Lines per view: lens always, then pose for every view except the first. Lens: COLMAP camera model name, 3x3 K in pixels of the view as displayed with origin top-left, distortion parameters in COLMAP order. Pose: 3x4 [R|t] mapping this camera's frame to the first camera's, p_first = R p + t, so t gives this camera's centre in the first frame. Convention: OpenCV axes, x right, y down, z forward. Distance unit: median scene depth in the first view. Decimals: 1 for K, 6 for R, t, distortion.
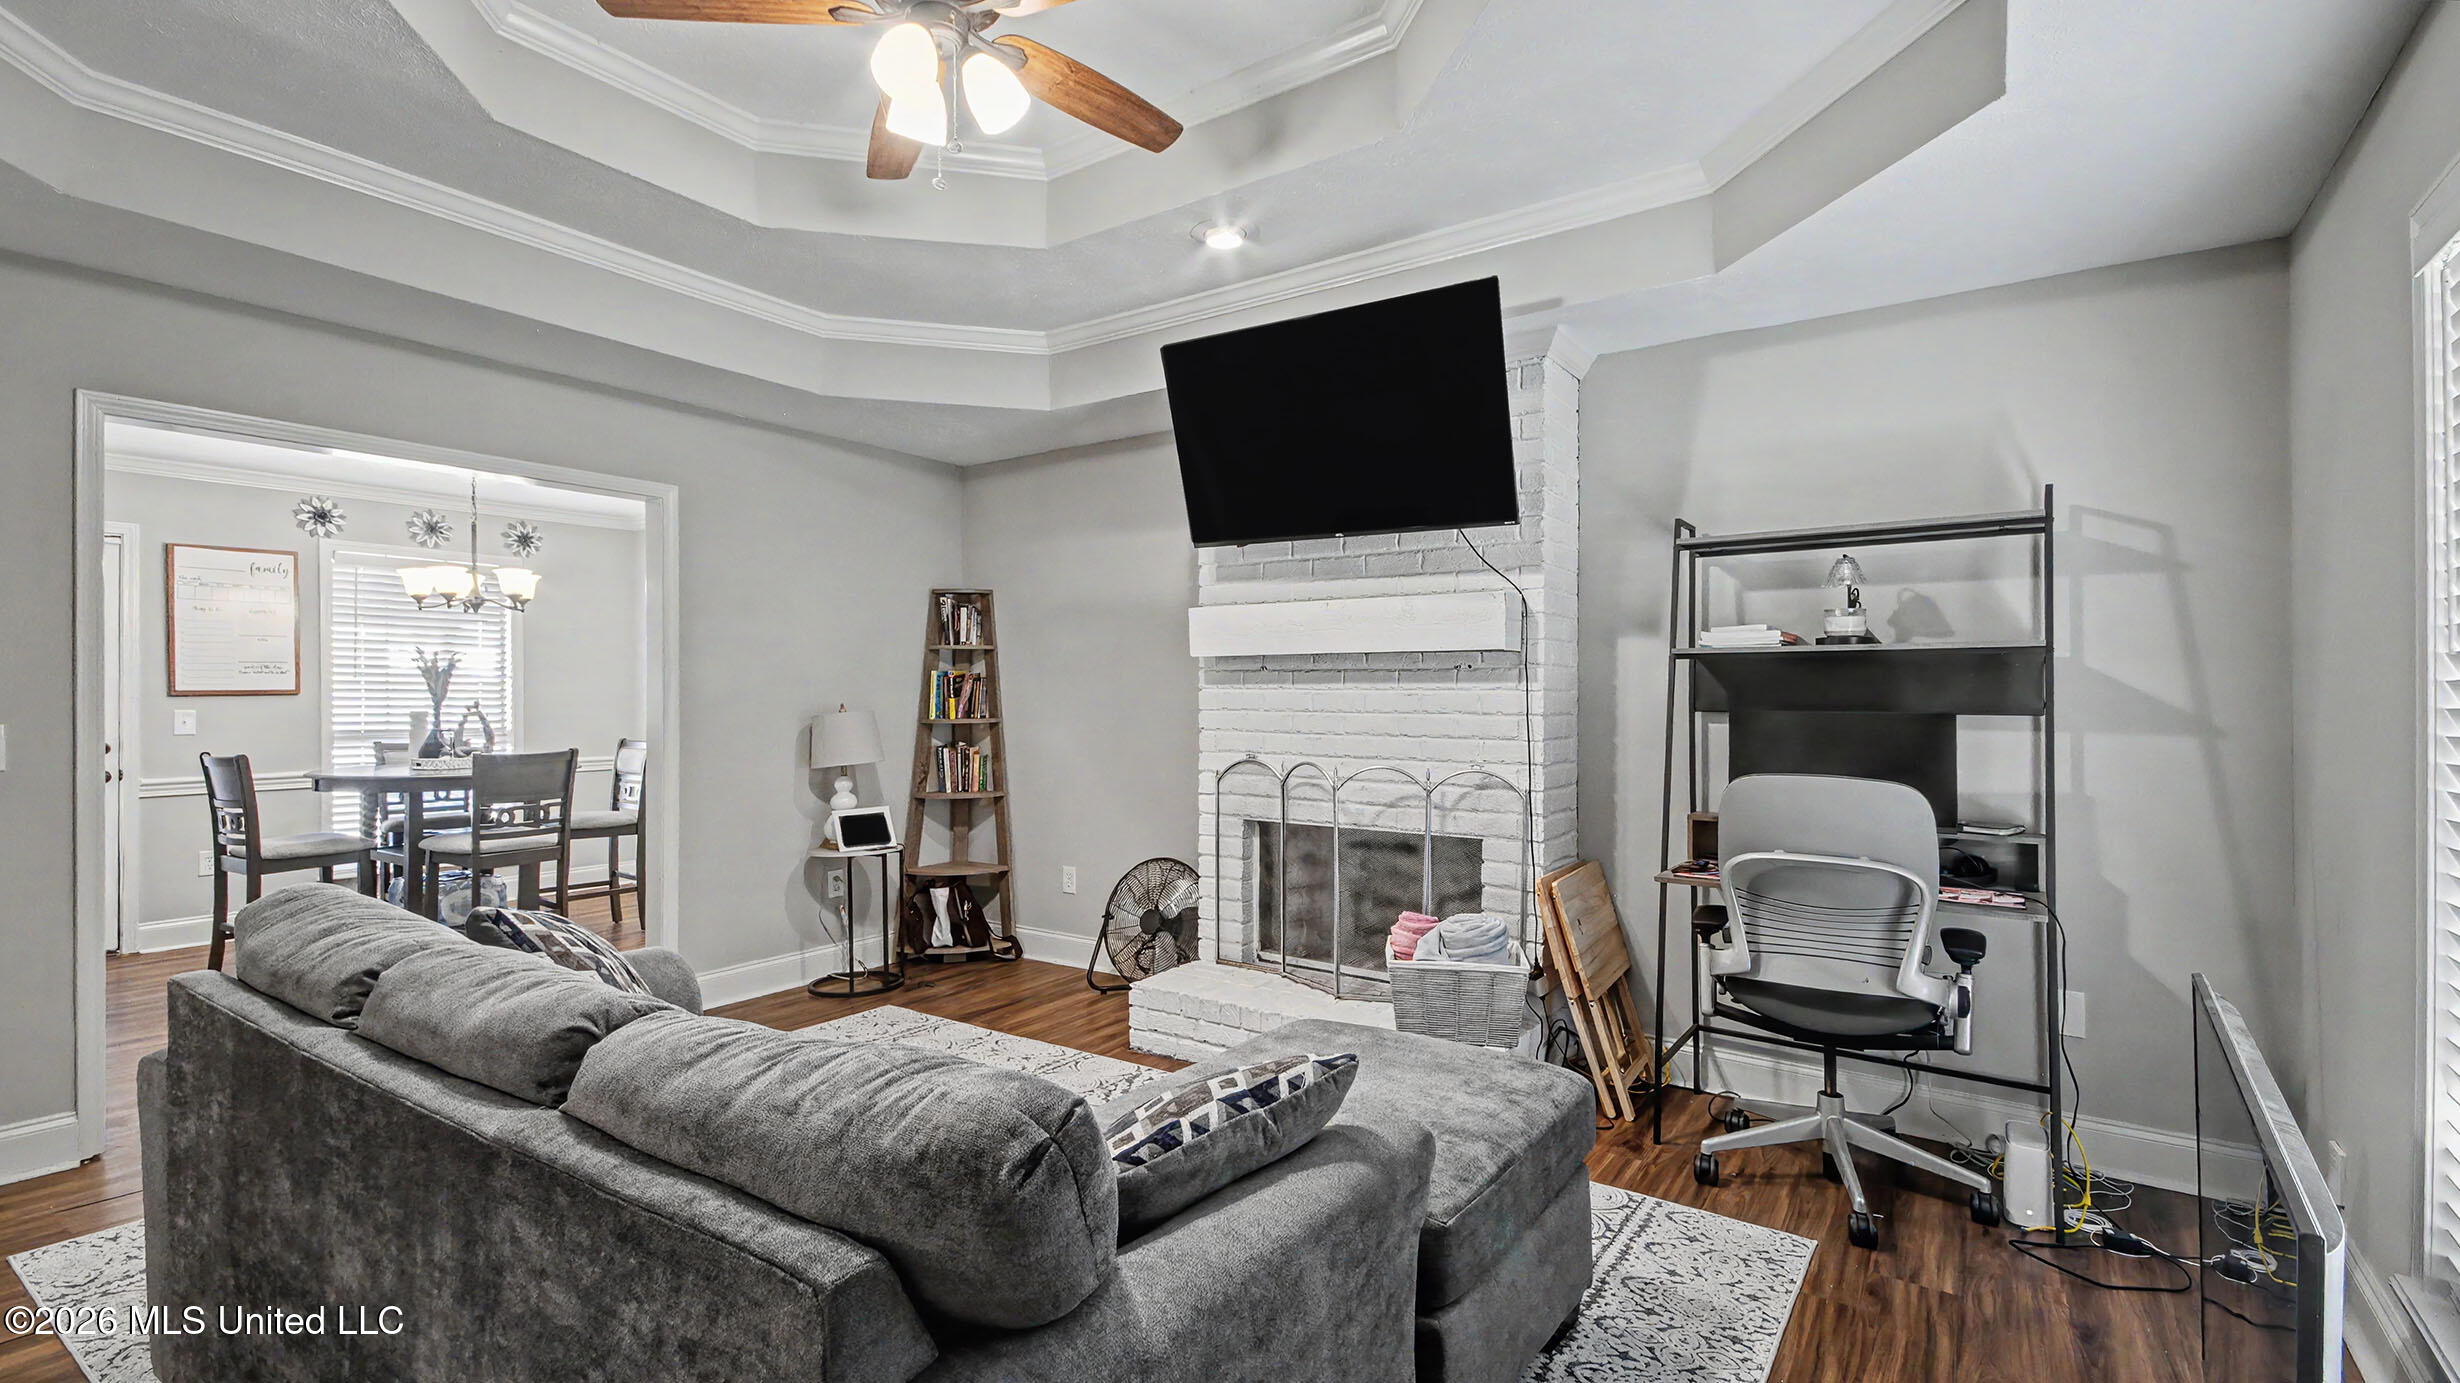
lens RADIAL K [[1087.0, 0, 1237.2], [0, 1087.0, 694.3], [0, 0, 1]] dist [0.044744, -0.019989]
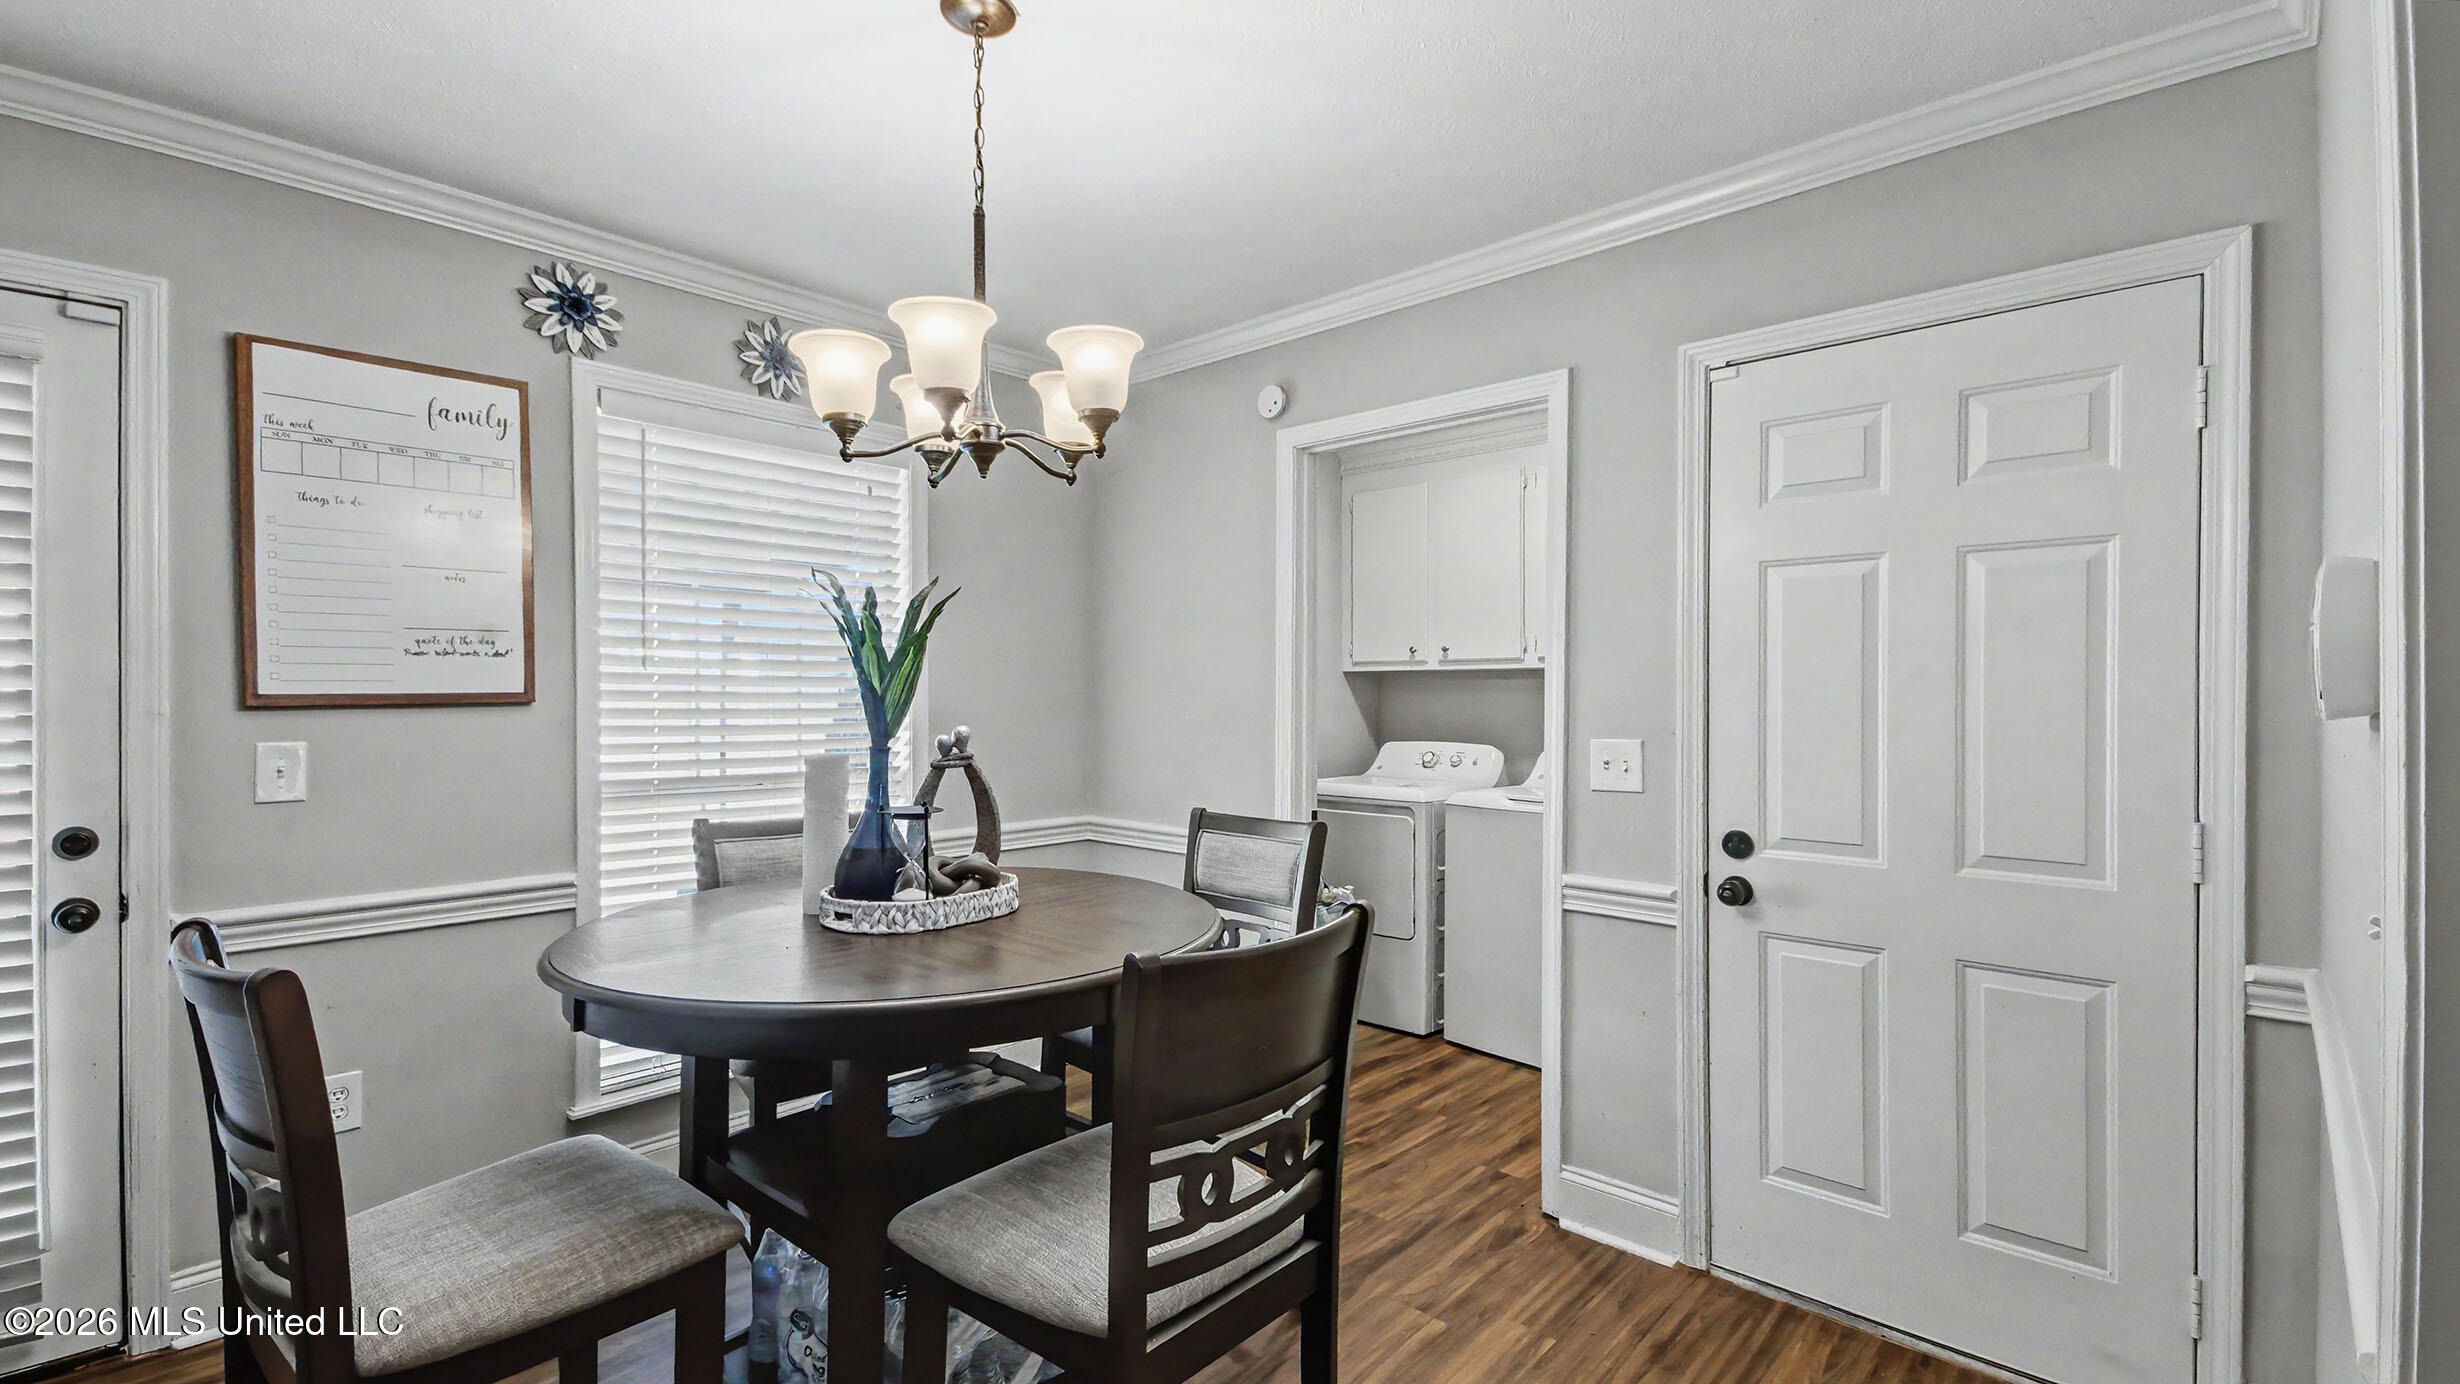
lens RADIAL K [[1087.0, 0, 1237.2], [0, 1087.0, 694.8], [0, 0, 1]] dist [0.044744, -0.019989]
pose [[0.990642, 0.002387, -0.136465, -0.518696], [-0.002839, 0.999991, -0.003114, -0.003049], [0.136456, 0.003472, 0.990640, 0.618898]]
